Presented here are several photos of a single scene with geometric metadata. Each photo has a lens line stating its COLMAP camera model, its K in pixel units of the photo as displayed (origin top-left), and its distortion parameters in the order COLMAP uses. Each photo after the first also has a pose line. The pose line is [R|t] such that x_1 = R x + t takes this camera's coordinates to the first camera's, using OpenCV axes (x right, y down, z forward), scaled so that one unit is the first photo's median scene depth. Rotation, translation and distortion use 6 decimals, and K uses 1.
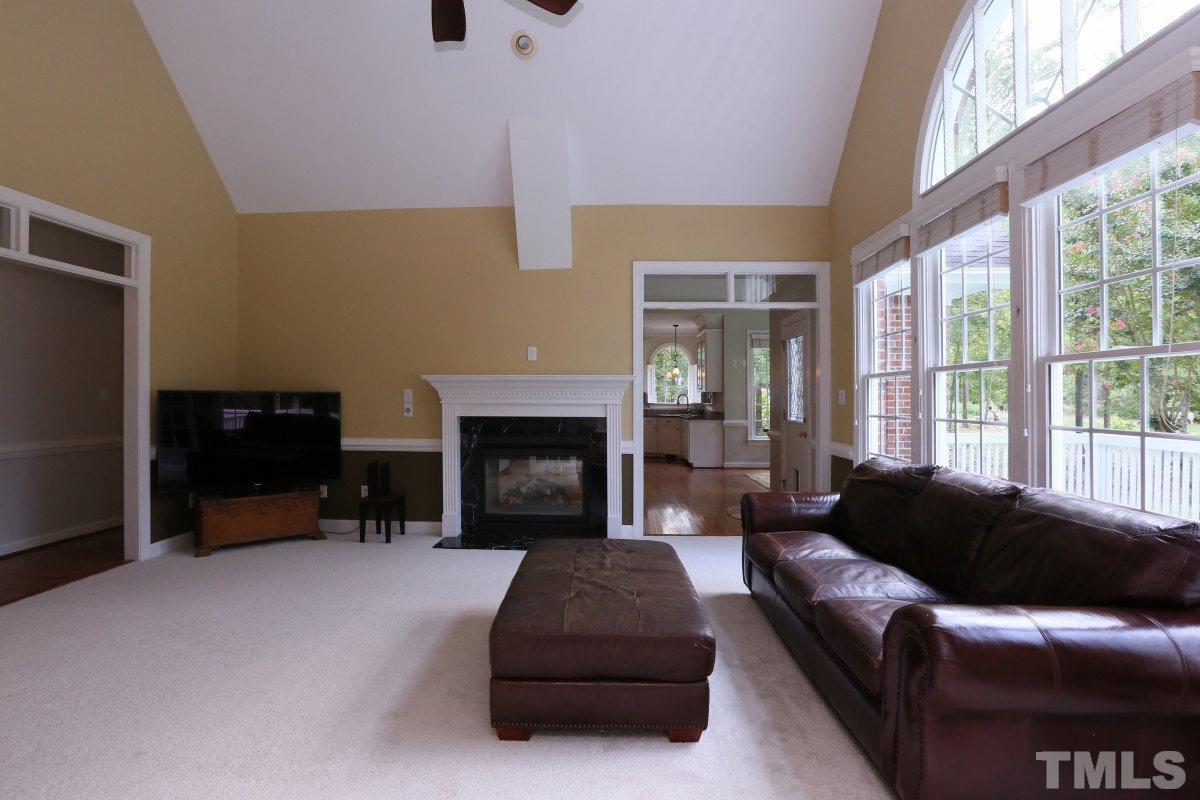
lens RADIAL K [[532.2, 0, 600.0], [0, 532.2, 400.0], [0, 0, 1]] dist [-0.038083, -0.000290]
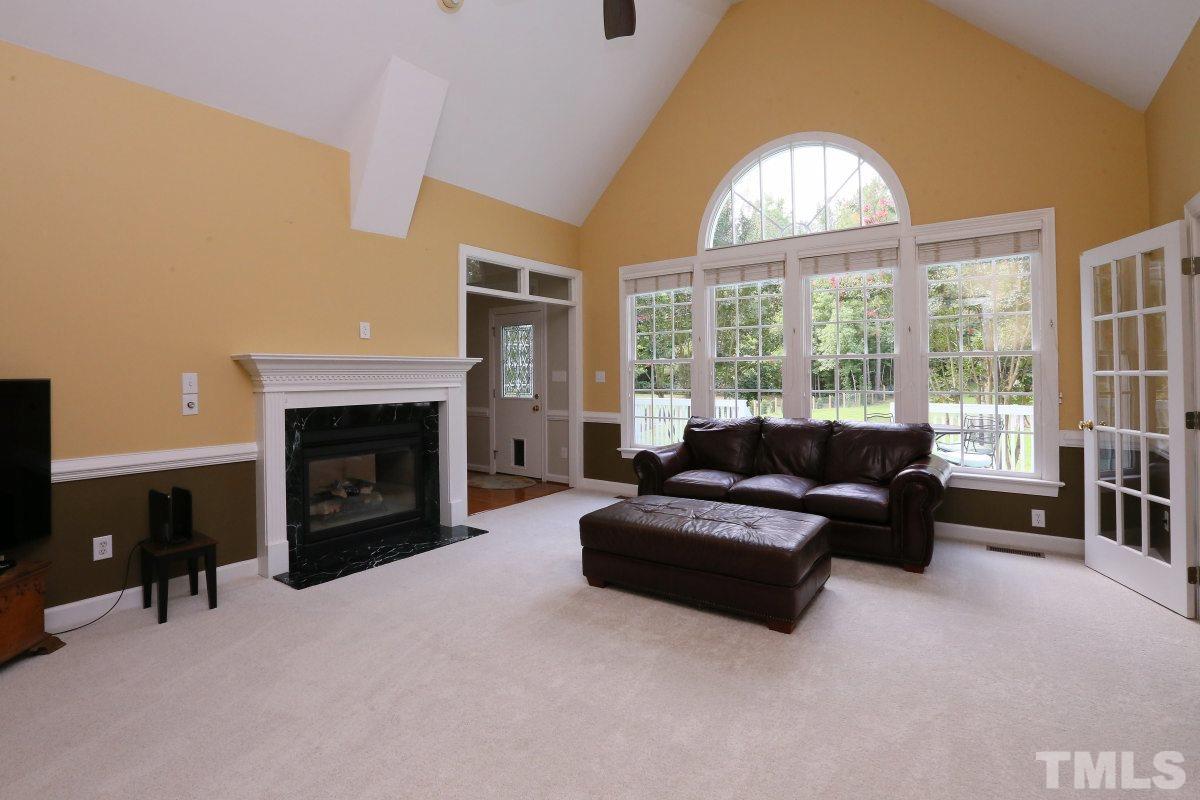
lens RADIAL K [[529.0, 0, 600.0], [0, 529.0, 370.7], [0, 0, 1]] dist [-0.000586, -0.000009]
pose [[0.614052, -0.003682, 0.789257, -0.570031], [0.015116, 0.999861, -0.007096, -0.010968], [-0.789121, 0.016287, 0.614022, 0.186313]]
